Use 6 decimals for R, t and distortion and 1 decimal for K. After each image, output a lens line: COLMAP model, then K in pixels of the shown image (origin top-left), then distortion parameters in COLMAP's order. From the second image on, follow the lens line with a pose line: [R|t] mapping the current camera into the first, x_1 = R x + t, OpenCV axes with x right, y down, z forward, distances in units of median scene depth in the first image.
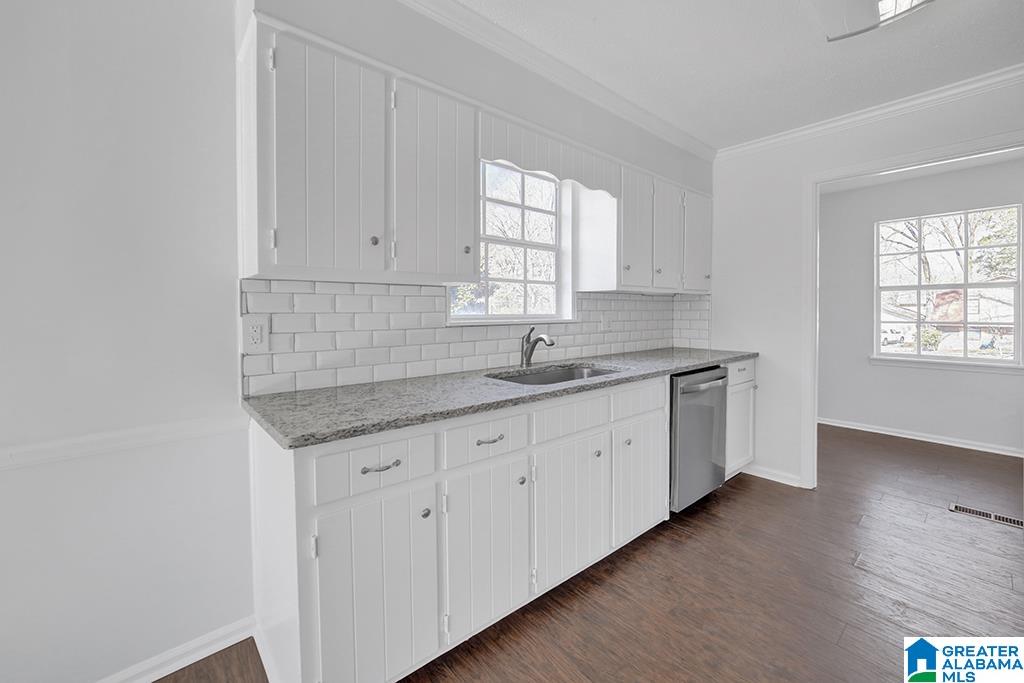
lens RADIAL K [[404.4, 0, 511.1], [0, 404.4, 306.3], [0, 0, 1]] dist [-0.017397, -0.000118]
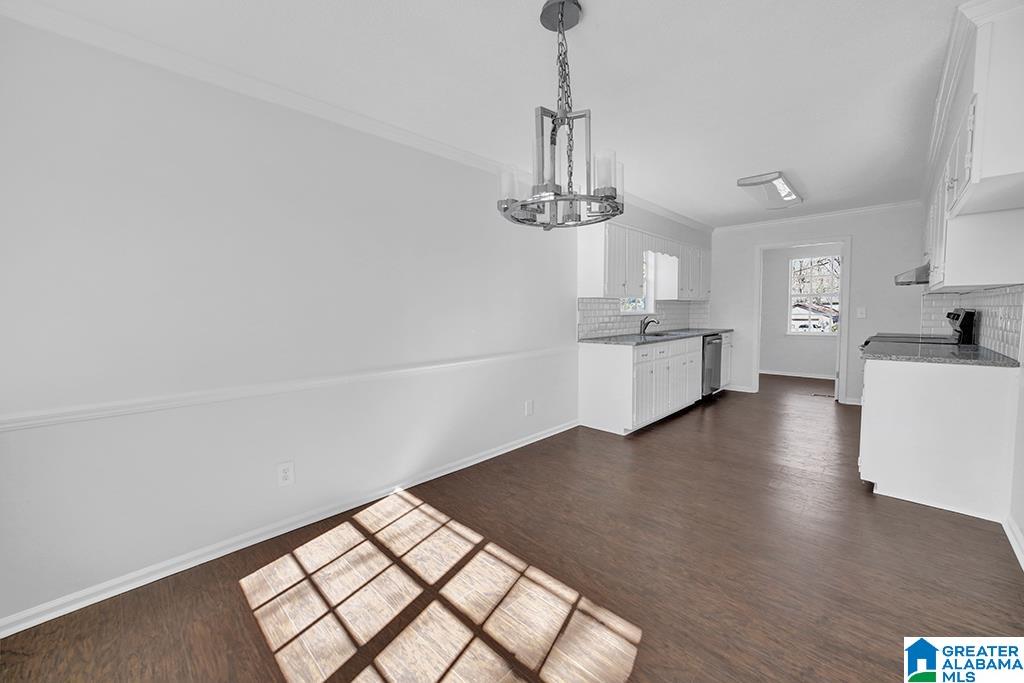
lens RADIAL K [[394.9, 0, 512.7], [0, 394.9, 319.1], [0, 0, 1]] dist [-0.035954, -0.000021]
pose [[0.995416, -0.007097, 0.095378, -0.794611], [0.003868, 0.999415, 0.033994, -0.008946], [-0.095563, -0.033469, 0.994861, -0.999785]]
